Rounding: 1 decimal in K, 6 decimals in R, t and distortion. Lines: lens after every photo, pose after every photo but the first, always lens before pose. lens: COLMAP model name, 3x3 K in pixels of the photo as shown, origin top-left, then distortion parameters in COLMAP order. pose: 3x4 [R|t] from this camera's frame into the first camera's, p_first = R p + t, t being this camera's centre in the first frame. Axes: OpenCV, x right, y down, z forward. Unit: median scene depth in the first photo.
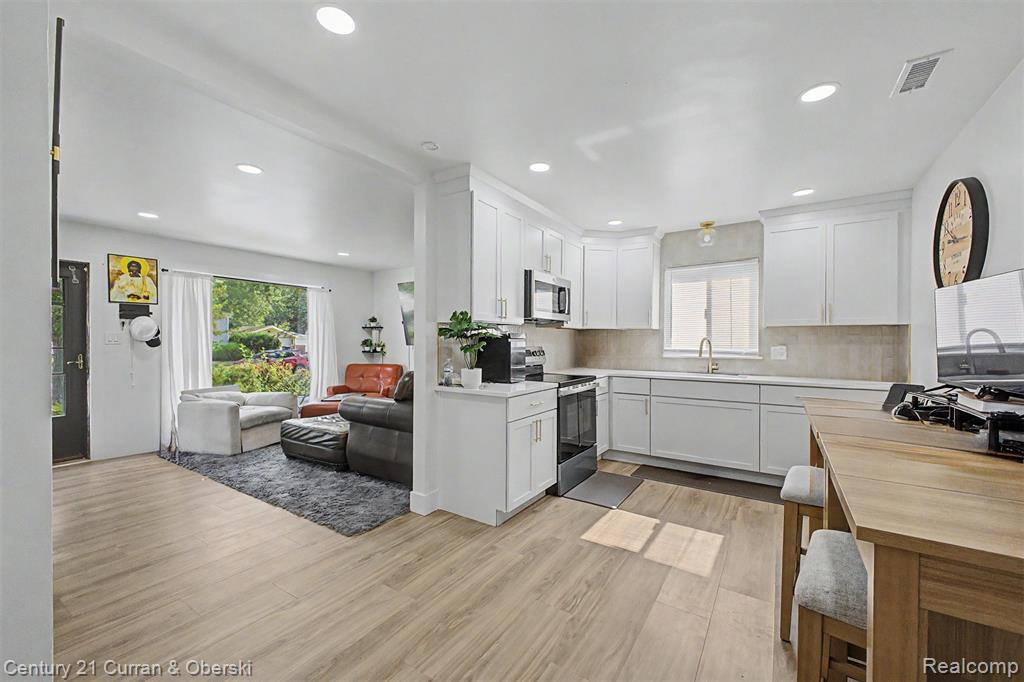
lens RADIAL K [[409.2, 0, 512.0], [0, 409.2, 341.0], [0, 0, 1]] dist [0.002284, 0.000028]
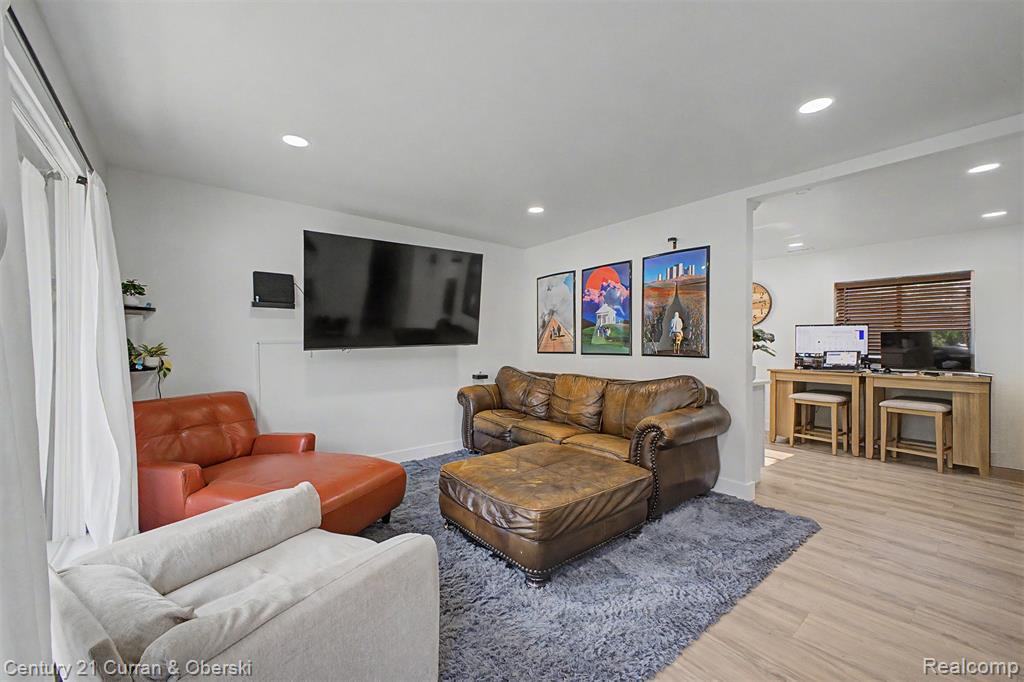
lens RADIAL K [[409.5, 0, 515.6], [0, 409.5, 345.8], [0, 0, 1]] dist [0.016666, -0.000124]
pose [[0.304039, -0.005312, 0.952645, -1.093367], [0.000755, 0.999985, 0.005335, 0.002305], [-0.952659, -0.000903, 0.304039, 0.945378]]
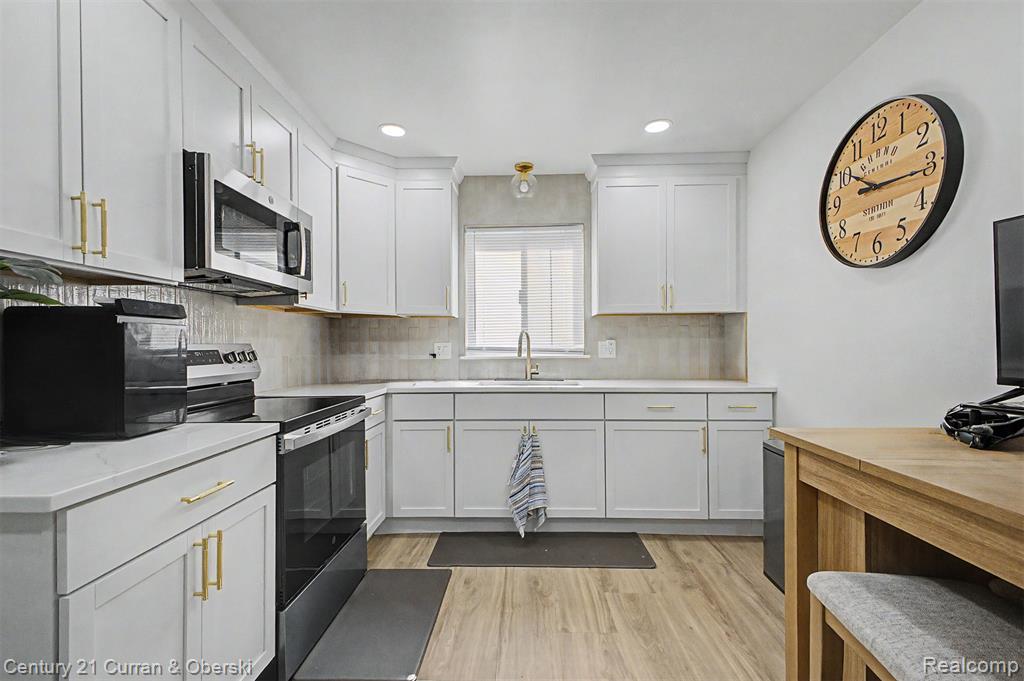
lens RADIAL K [[445.9, 0, 516.3], [0, 445.9, 344.3], [0, 0, 1]] dist [0.039783, -0.000168]
pose [[0.848292, -0.006598, 0.529488, 0.060670], [0.007337, 0.999973, 0.000706, 0.017877], [-0.529478, 0.003286, 0.848317, 0.384905]]
